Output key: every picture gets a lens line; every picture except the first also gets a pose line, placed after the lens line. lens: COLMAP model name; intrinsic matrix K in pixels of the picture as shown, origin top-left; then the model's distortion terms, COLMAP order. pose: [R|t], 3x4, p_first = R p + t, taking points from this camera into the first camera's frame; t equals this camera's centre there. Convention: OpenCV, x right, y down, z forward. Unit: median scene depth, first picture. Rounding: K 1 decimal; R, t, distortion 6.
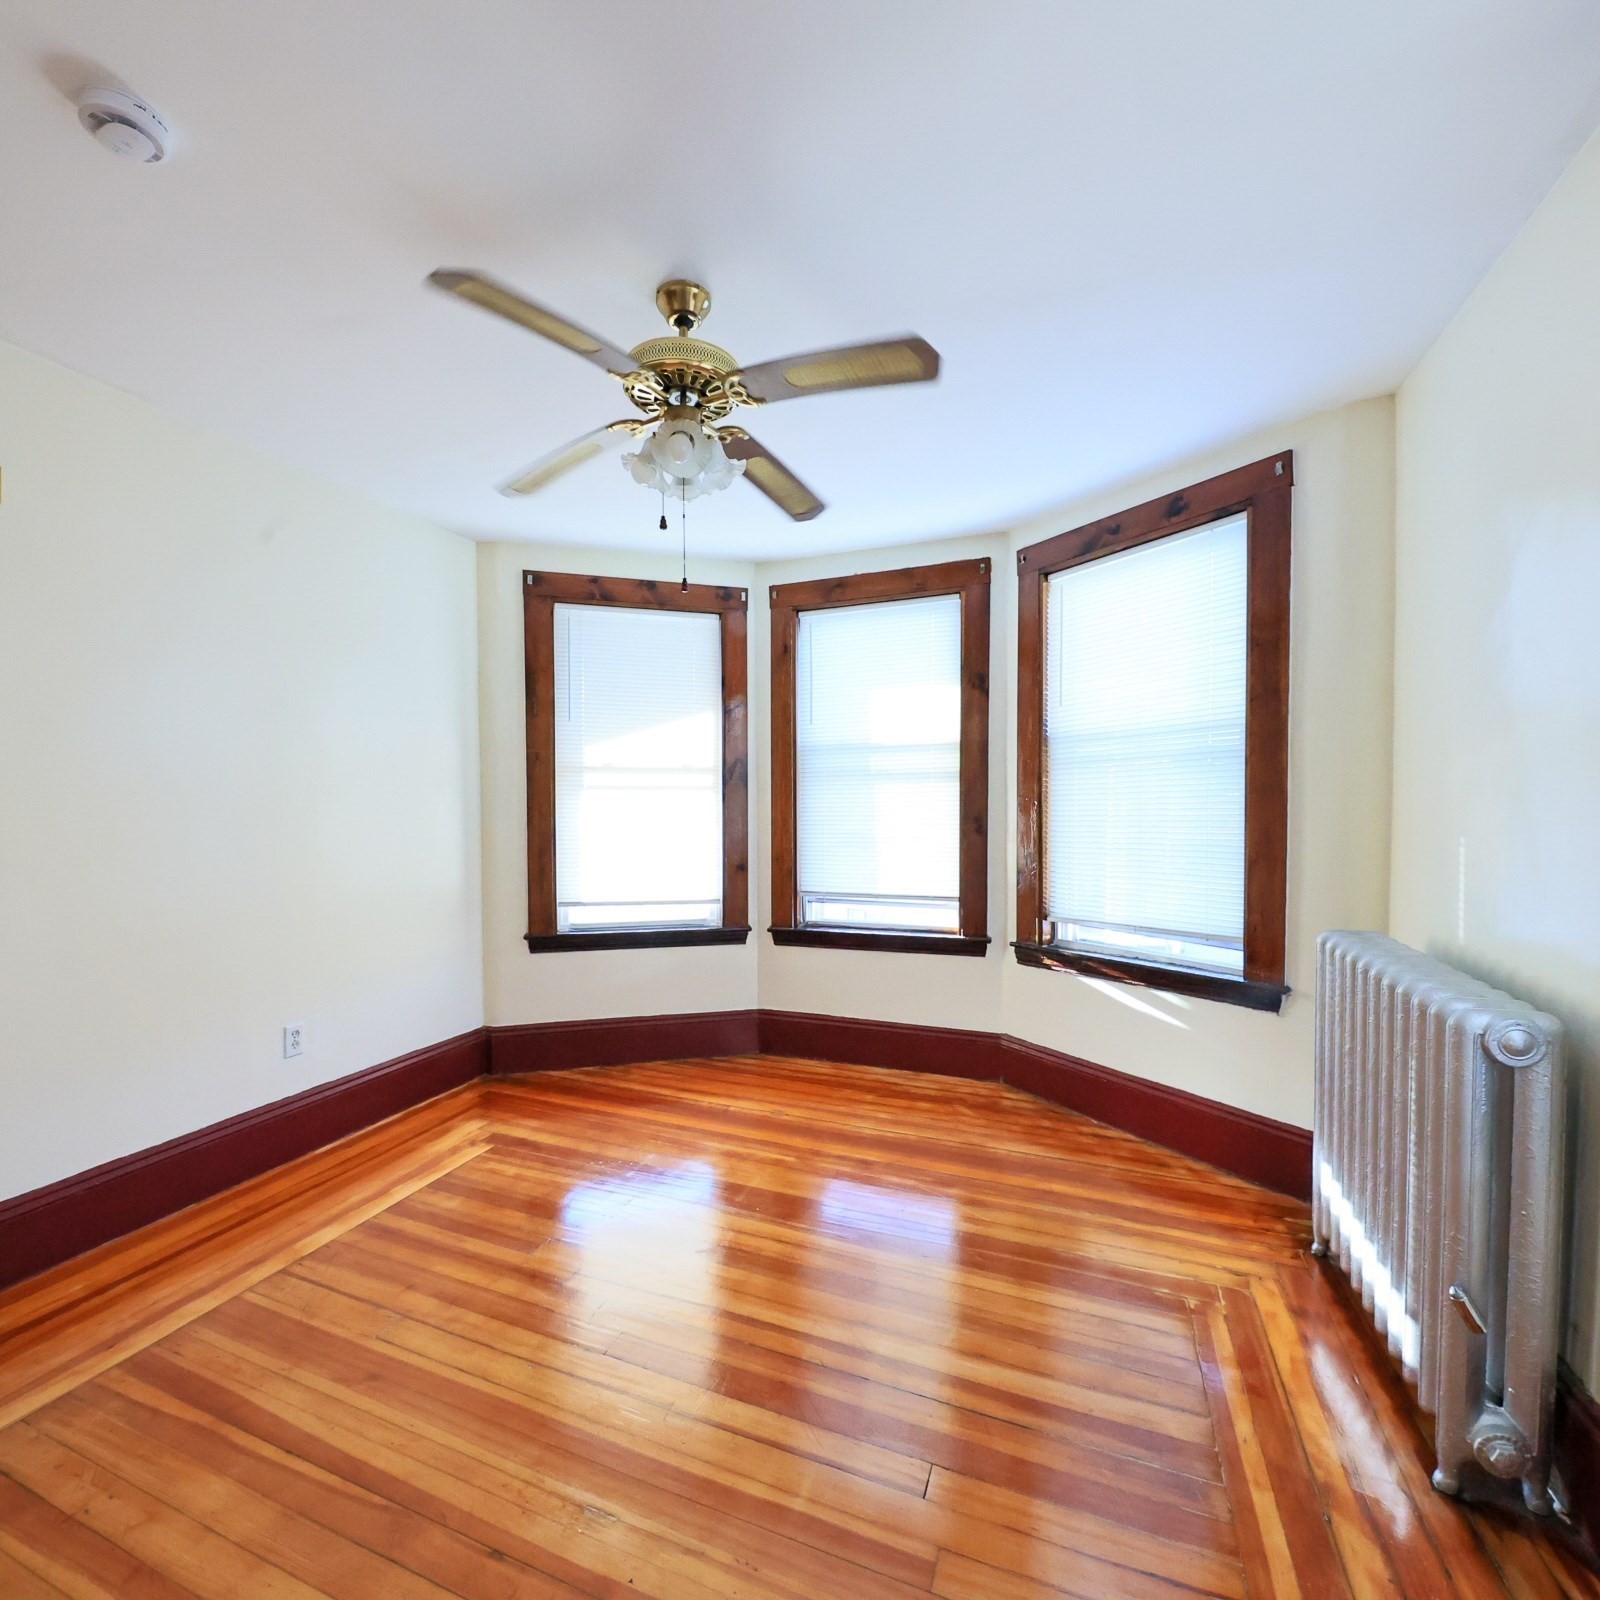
lens RADIAL K [[748.4, 0, 780.8], [0, 748.4, 817.6], [0, 0, 1]] dist [0.009319, -0.007199]
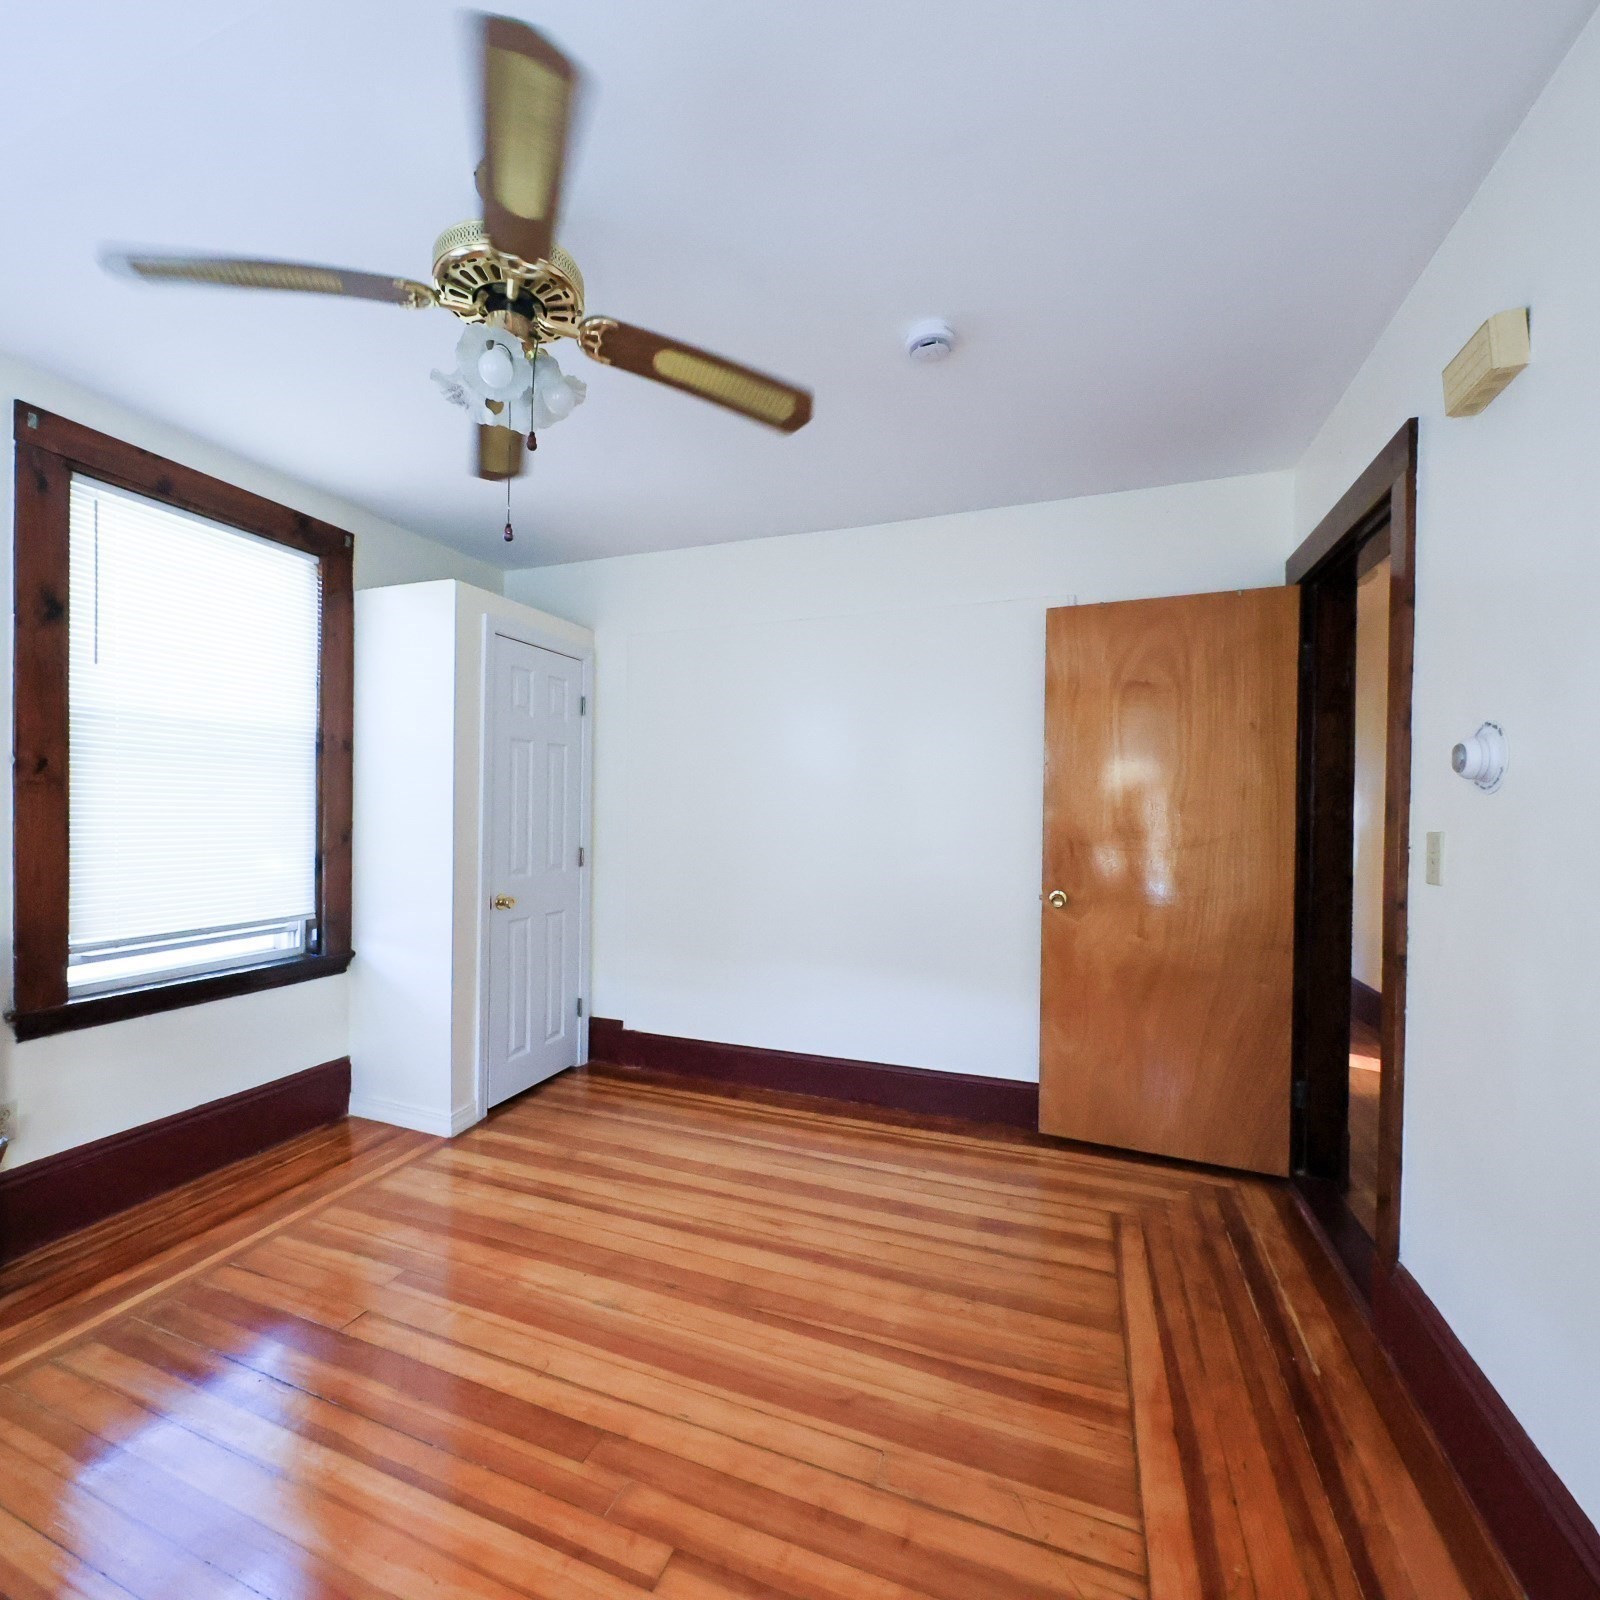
lens RADIAL K [[749.0, 0, 769.0], [0, 749.0, 818.6], [0, 0, 1]] dist [0.016149, -0.011282]
pose [[-0.999963, -0.008113, -0.002951, -0.267199], [-0.008222, 0.999202, 0.039094, -0.022896], [0.002631, 0.039117, -0.999231, 1.185990]]
